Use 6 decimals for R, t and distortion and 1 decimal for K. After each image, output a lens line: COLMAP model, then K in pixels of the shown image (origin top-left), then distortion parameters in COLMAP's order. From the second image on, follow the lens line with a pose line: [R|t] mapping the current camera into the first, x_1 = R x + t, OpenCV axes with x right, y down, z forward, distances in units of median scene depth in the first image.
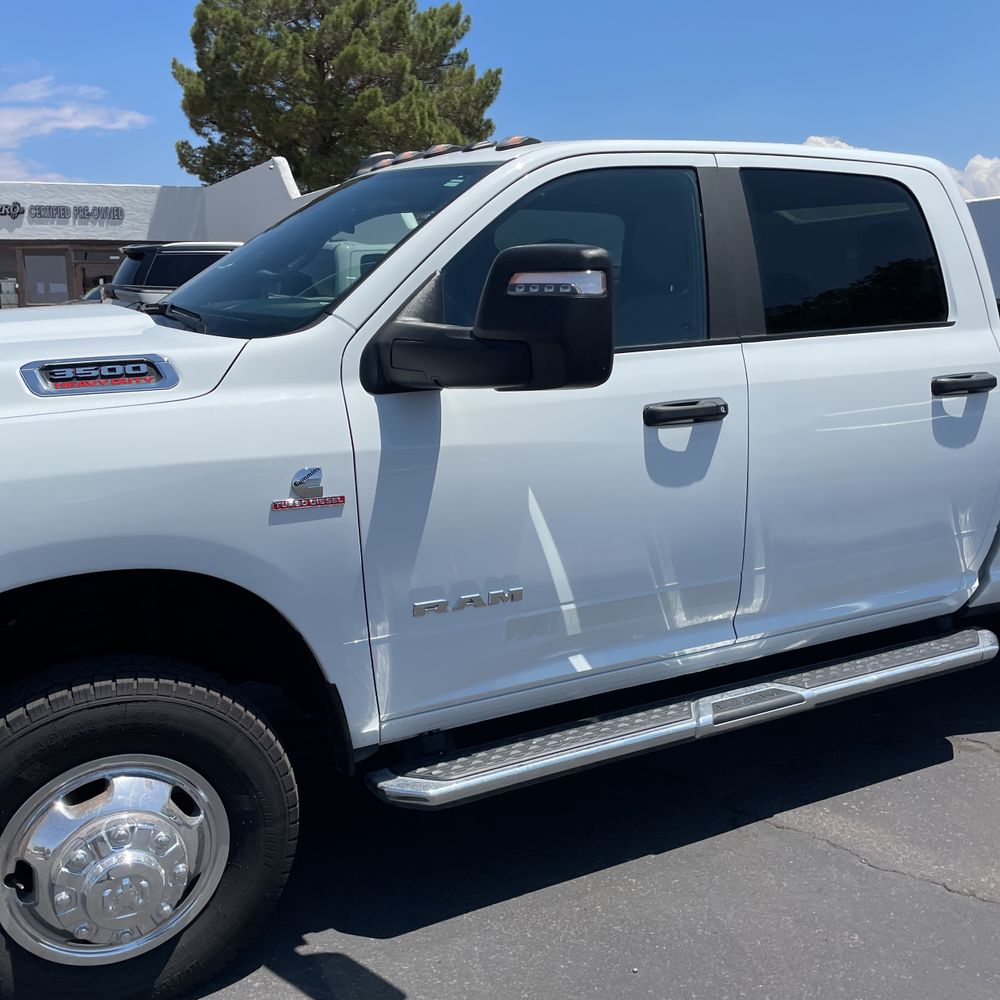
lens RADIAL K [[1021.6, 0, 495.4], [0, 1021.6, 497.5], [0, 0, 1]] dist [0.041809, 0.000000]
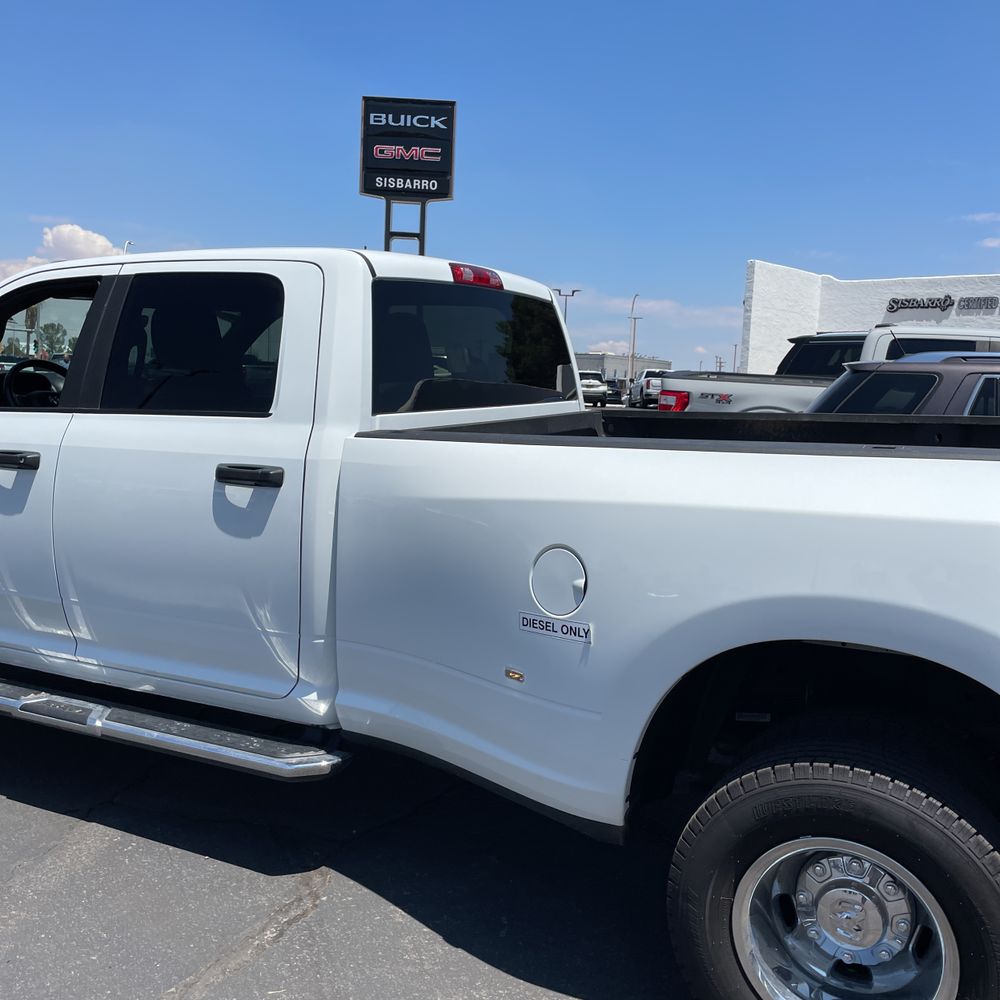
lens RADIAL K [[1021.6, 0, 500.5], [0, 1021.6, 498.5], [0, 0, 1]] dist [0.041809, 0.000000]
pose [[0.579351, 0.123569, -0.805657, 1.698103], [-0.189788, 0.981724, 0.014096, -0.180267], [0.792675, 0.144738, 0.592214, 0.746757]]
